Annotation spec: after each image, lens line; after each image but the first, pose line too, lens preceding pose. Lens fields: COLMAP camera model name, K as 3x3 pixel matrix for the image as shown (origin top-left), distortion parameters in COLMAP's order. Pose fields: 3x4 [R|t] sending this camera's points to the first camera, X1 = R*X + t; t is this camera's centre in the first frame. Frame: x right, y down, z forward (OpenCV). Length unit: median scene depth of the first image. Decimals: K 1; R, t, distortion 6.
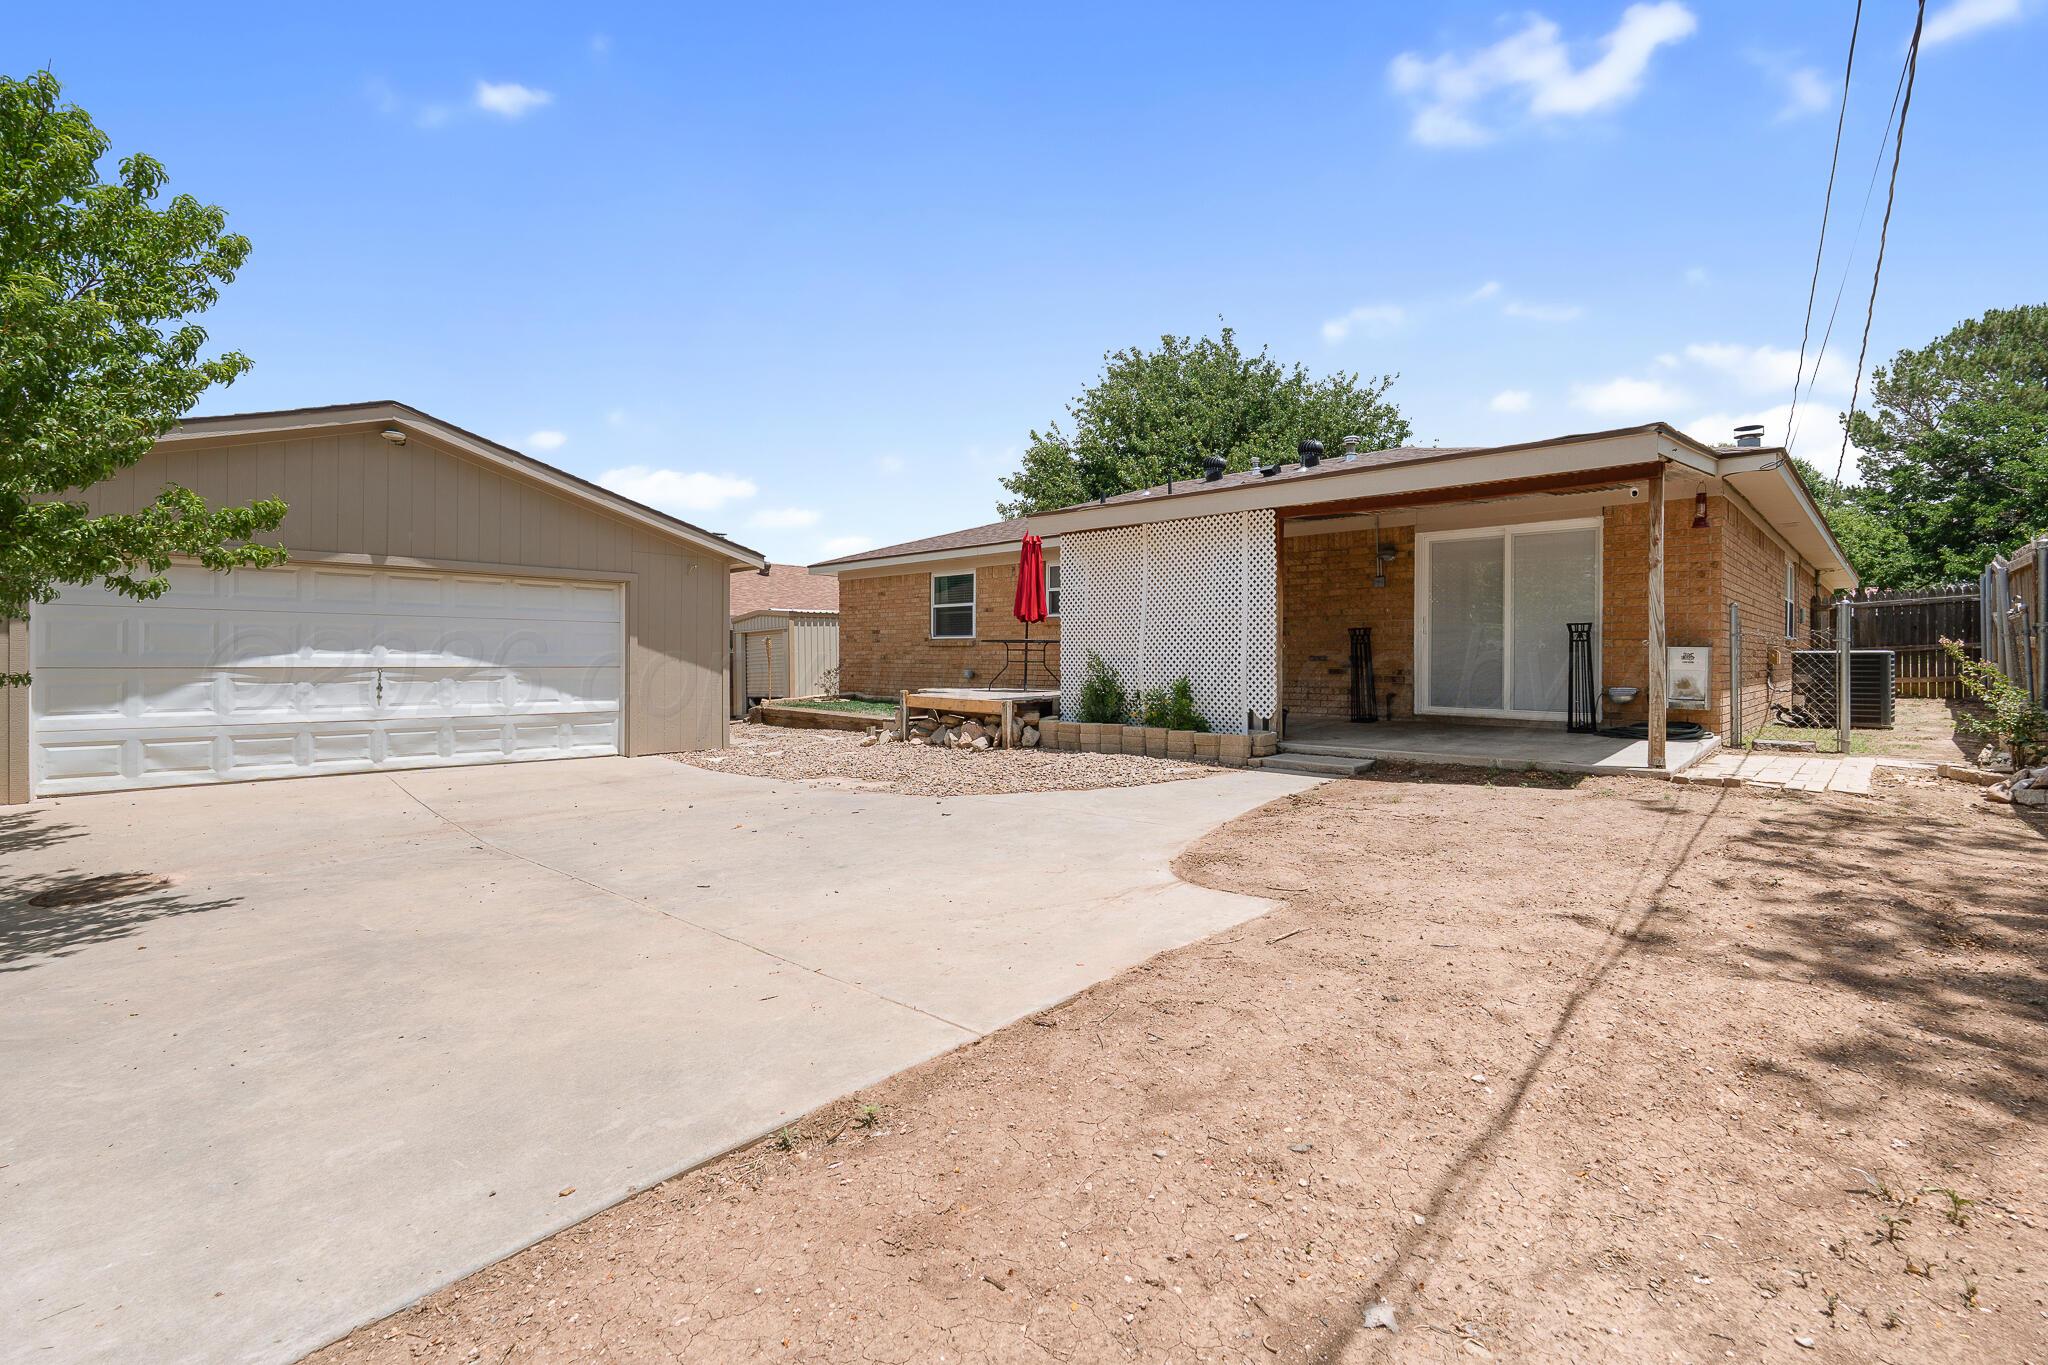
lens RADIAL K [[896.2, 0, 1020.8], [0, 896.2, 667.2], [0, 0, 1]] dist [-0.004302, 0.000417]
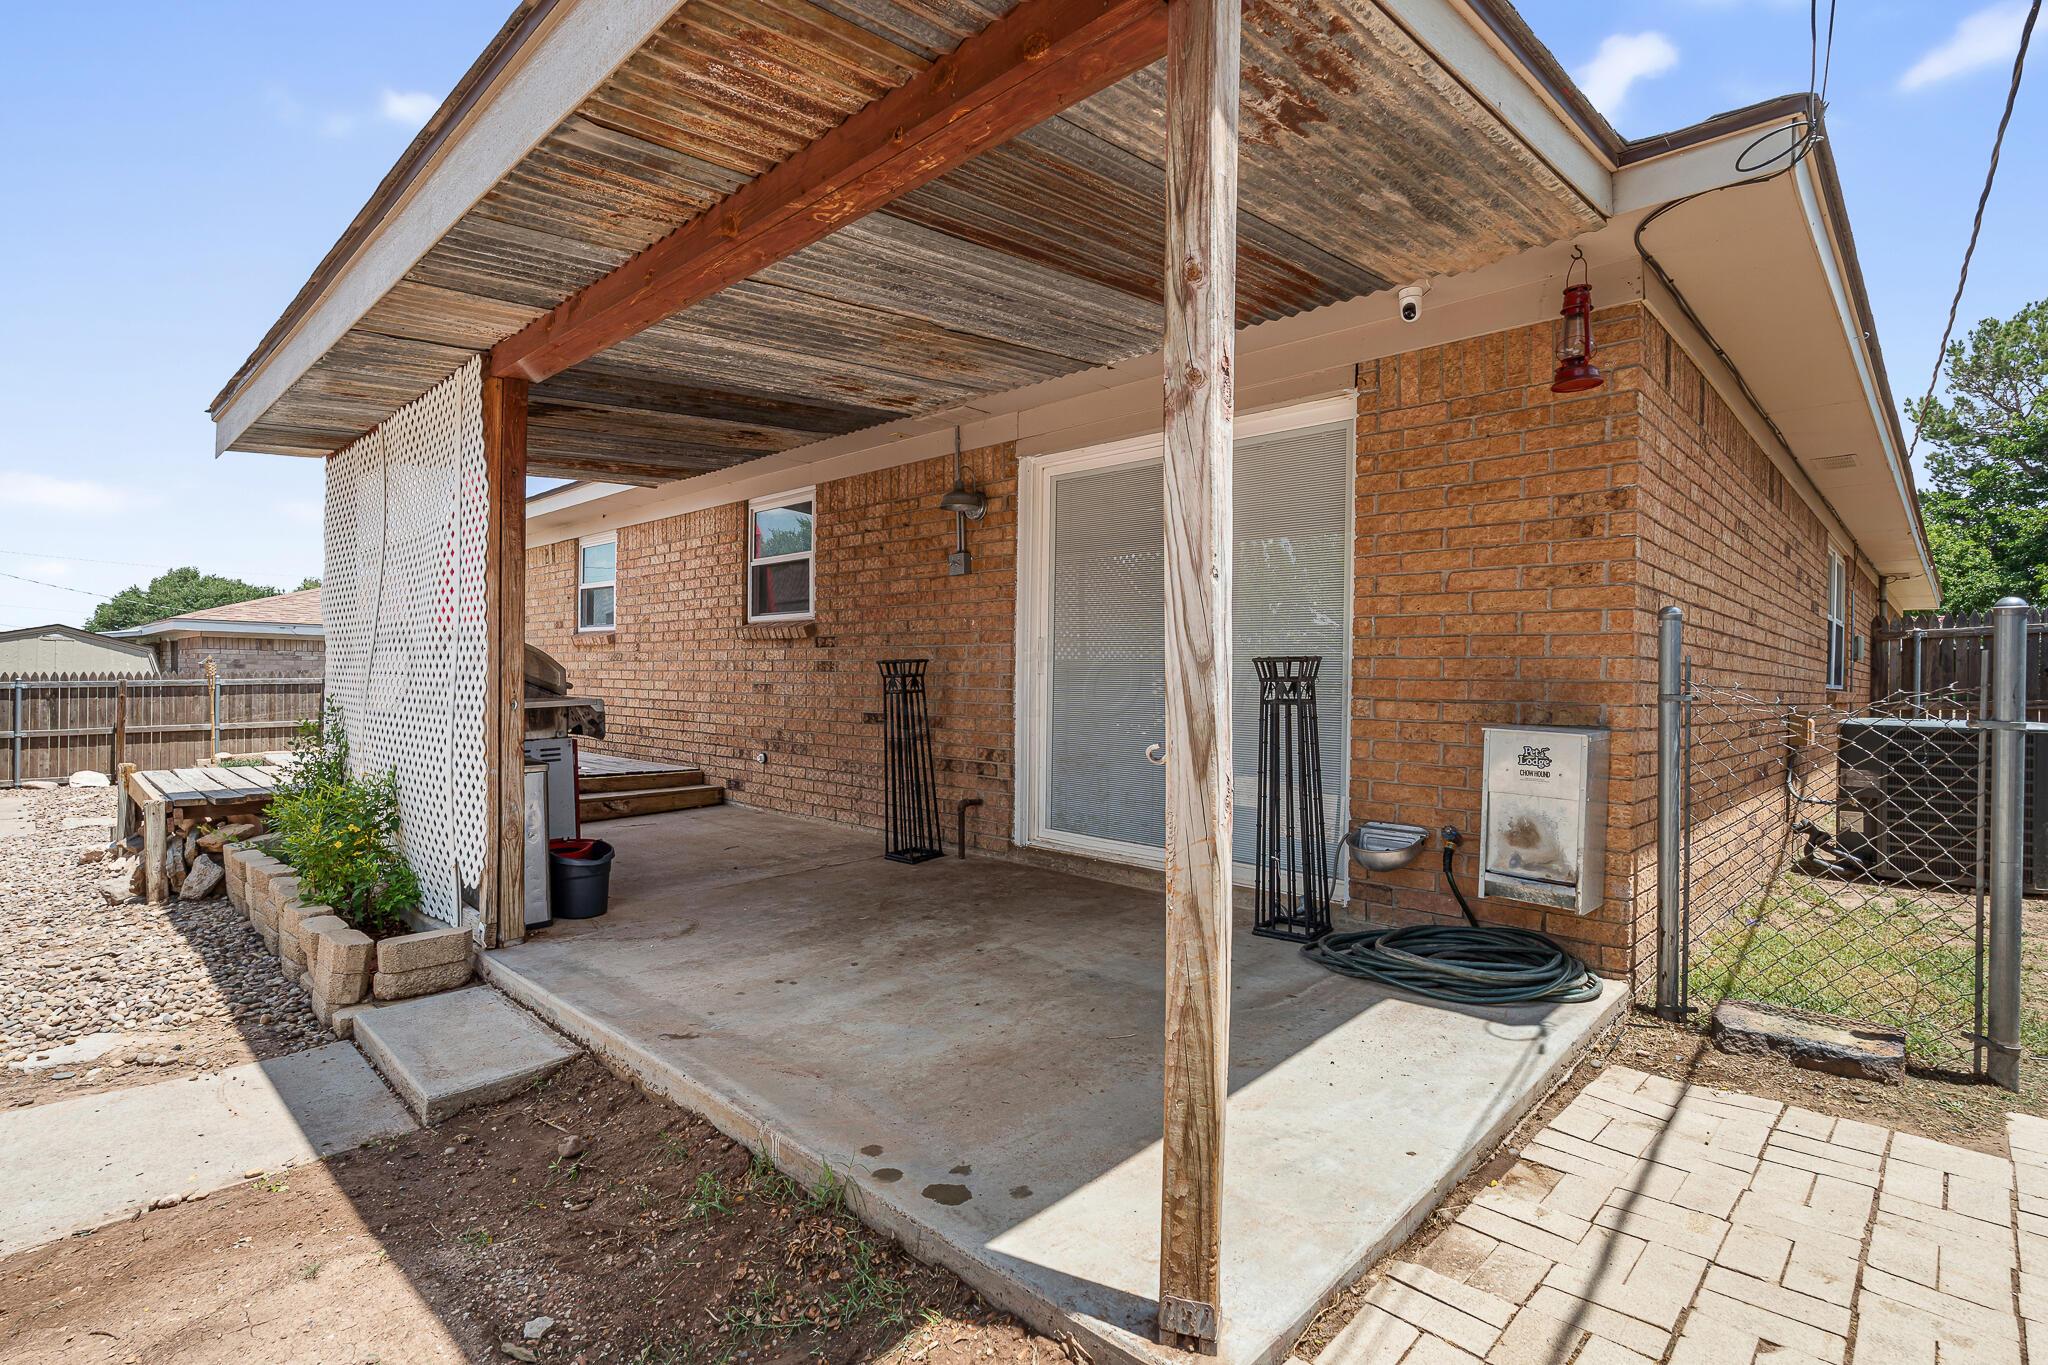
lens RADIAL K [[896.2, 0, 1037.4], [0, 896.2, 685.7], [0, 0, 1]] dist [-0.004302, 0.000417]
pose [[0.999659, 0.015679, -0.020866, 0.441486], [-0.015753, 0.999870, -0.003382, -0.028203], [0.020810, 0.003710, 0.999777, 0.509562]]
